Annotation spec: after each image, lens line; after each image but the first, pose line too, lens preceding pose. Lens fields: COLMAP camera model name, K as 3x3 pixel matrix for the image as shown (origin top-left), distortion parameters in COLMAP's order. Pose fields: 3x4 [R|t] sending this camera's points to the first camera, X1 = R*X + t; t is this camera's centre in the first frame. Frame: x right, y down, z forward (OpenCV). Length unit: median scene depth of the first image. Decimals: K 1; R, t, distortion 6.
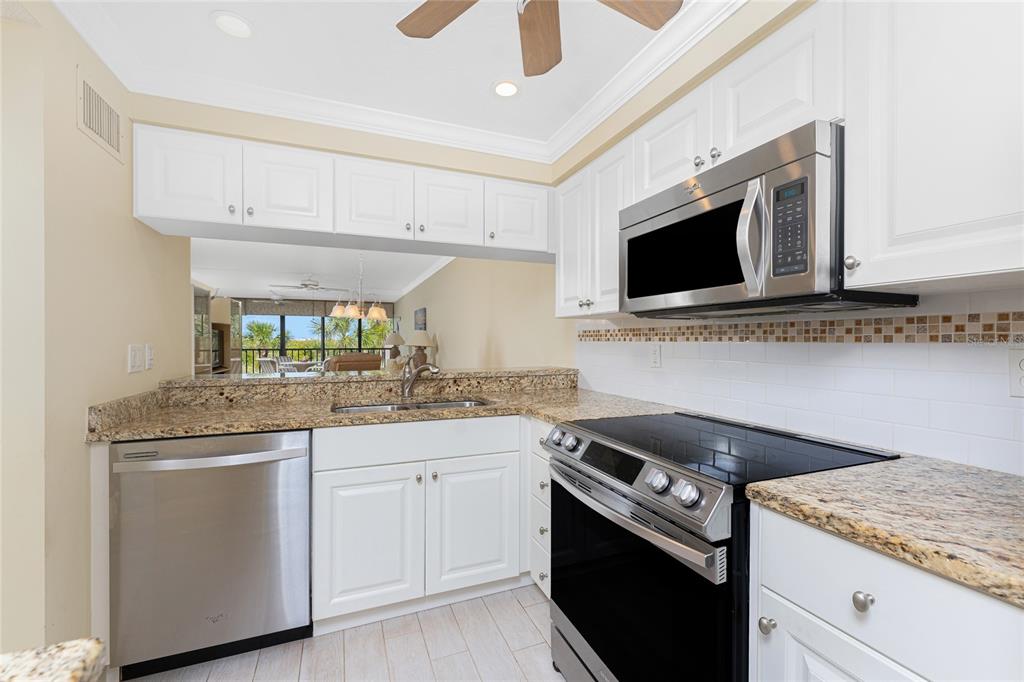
lens RADIAL K [[415.3, 0, 508.3], [0, 415.3, 347.6], [0, 0, 1]] dist [0.002931, -0.000854]
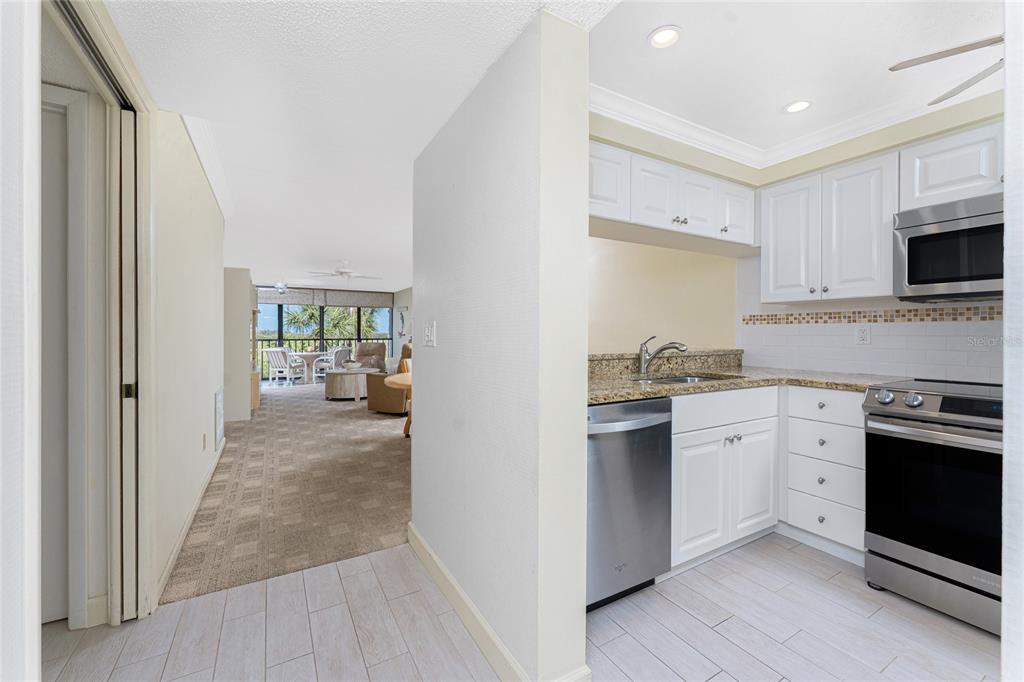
lens RADIAL K [[415.3, 0, 507.7], [0, 415.3, 337.1], [0, 0, 1]] dist [0.002931, -0.000854]
pose [[0.992021, -0.001931, 0.126057, -1.007963], [0.002690, 0.999979, -0.005857, 0.037985], [-0.126043, 0.006150, 0.992006, -0.068056]]
